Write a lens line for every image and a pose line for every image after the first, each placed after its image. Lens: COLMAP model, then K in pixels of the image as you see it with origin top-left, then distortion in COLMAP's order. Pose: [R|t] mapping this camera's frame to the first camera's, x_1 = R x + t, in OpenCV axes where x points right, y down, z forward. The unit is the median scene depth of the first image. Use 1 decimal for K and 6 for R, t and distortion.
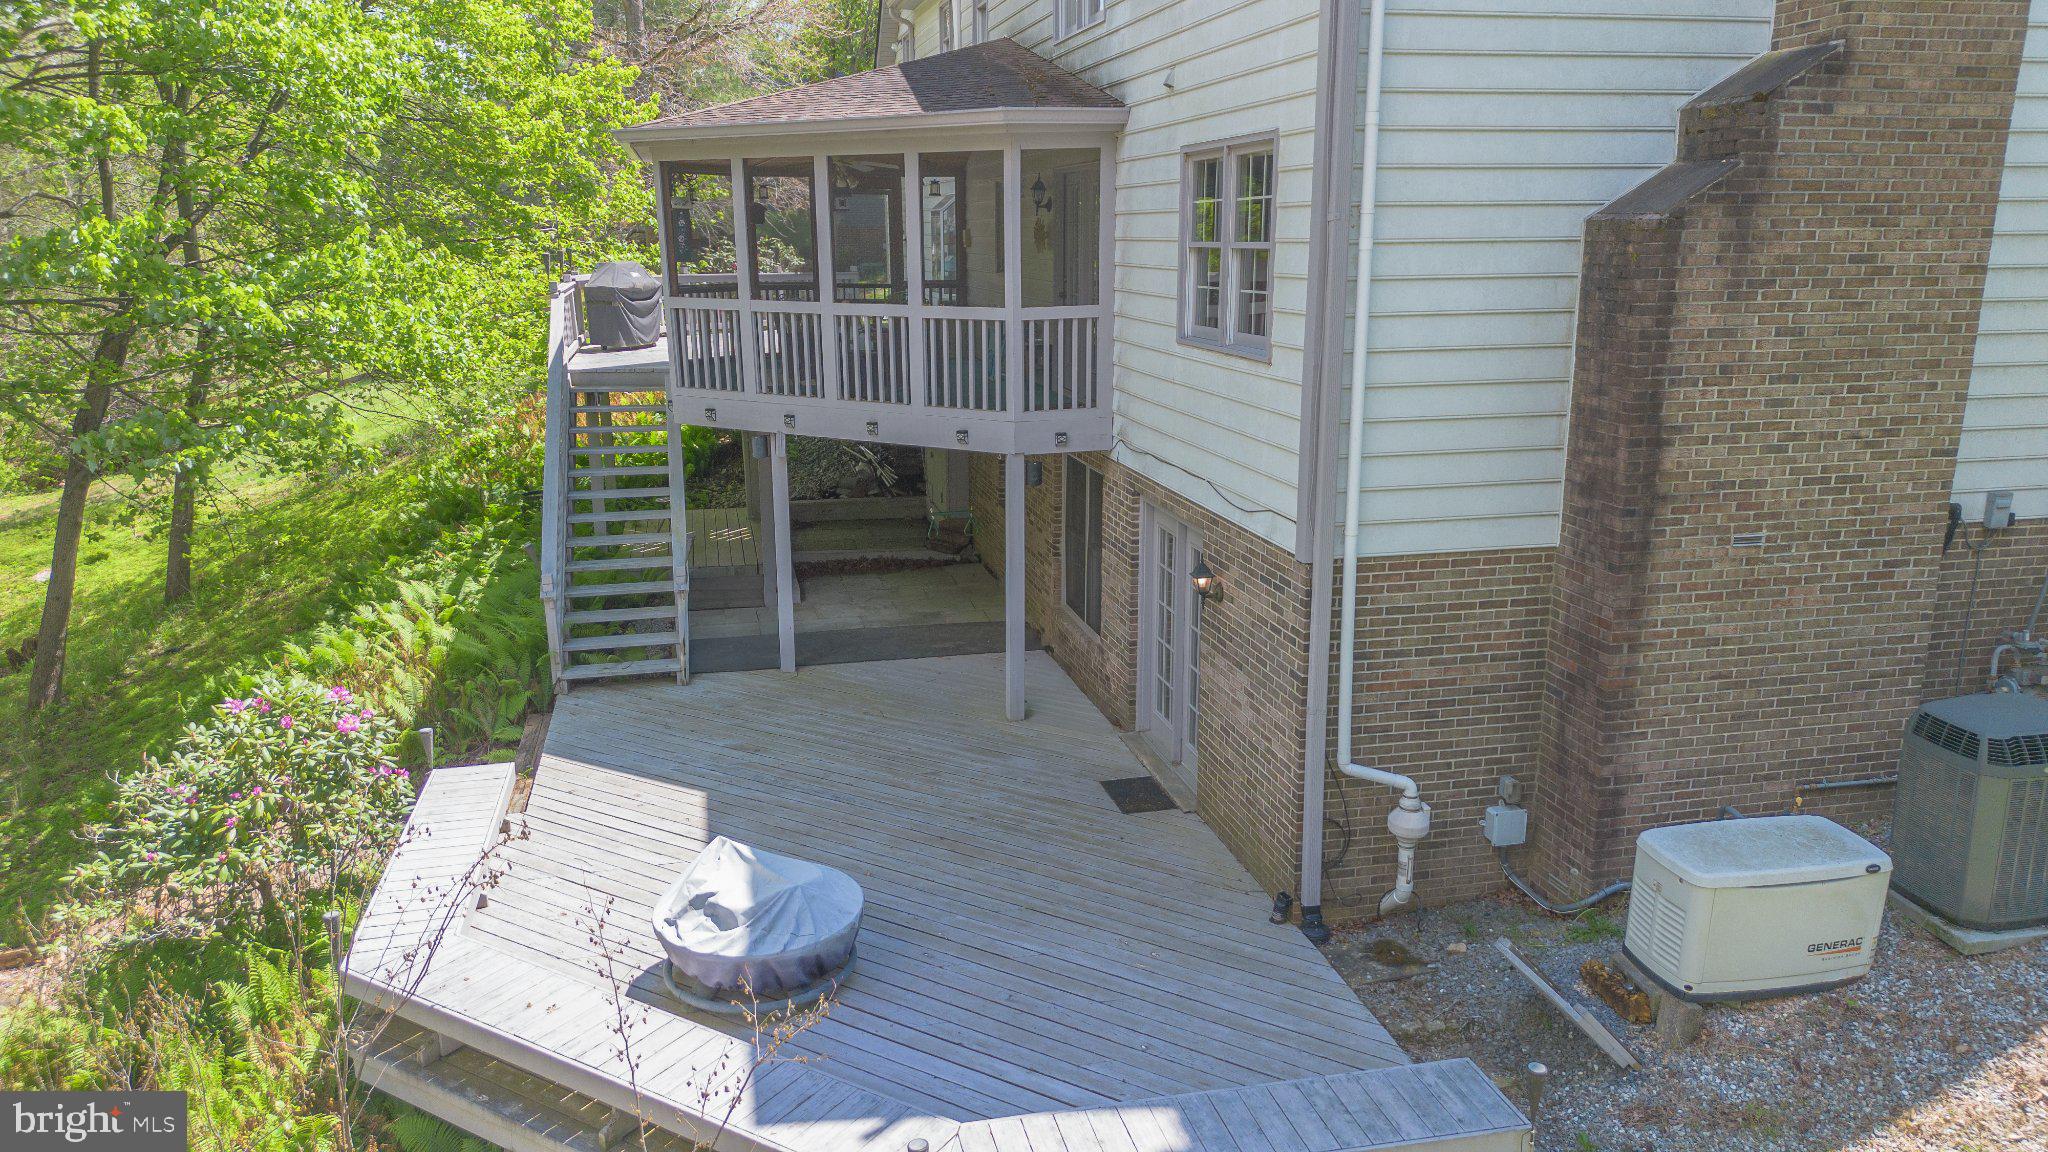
lens RADIAL K [[1450.7, 0, 1024.0], [0, 1450.7, 576.0], [0, 0, 1]] dist [0.044637, 0.002840]
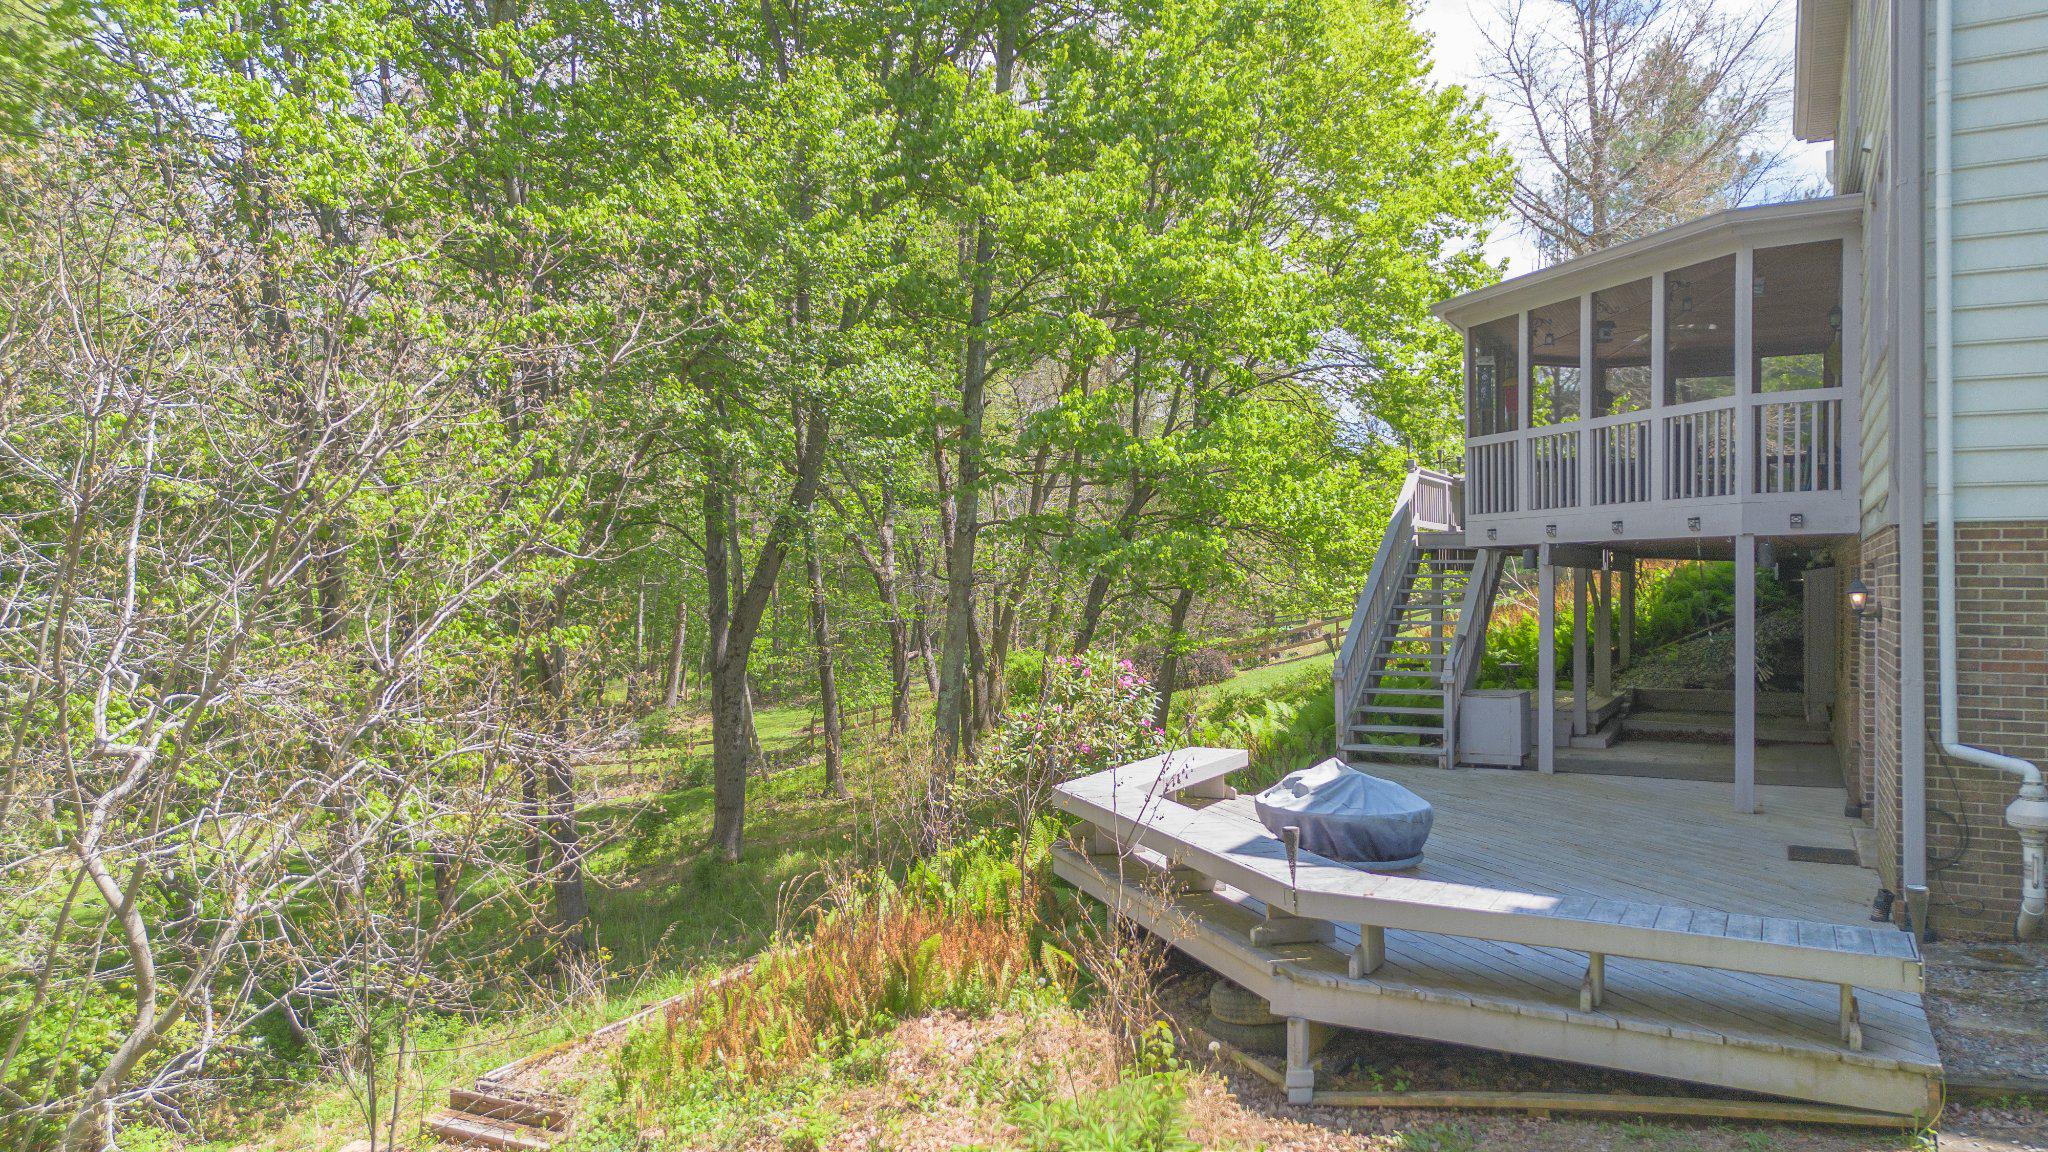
lens RADIAL K [[1450.7, 0, 1024.0], [0, 1450.7, 576.0], [0, 0, 1]] dist [0.044637, 0.002840]
pose [[0.761970, 0.000167, -0.647612, 0.276697], [-0.152329, 0.971989, -0.178978, 0.205852], [0.629442, 0.235026, 0.740652, -0.077900]]
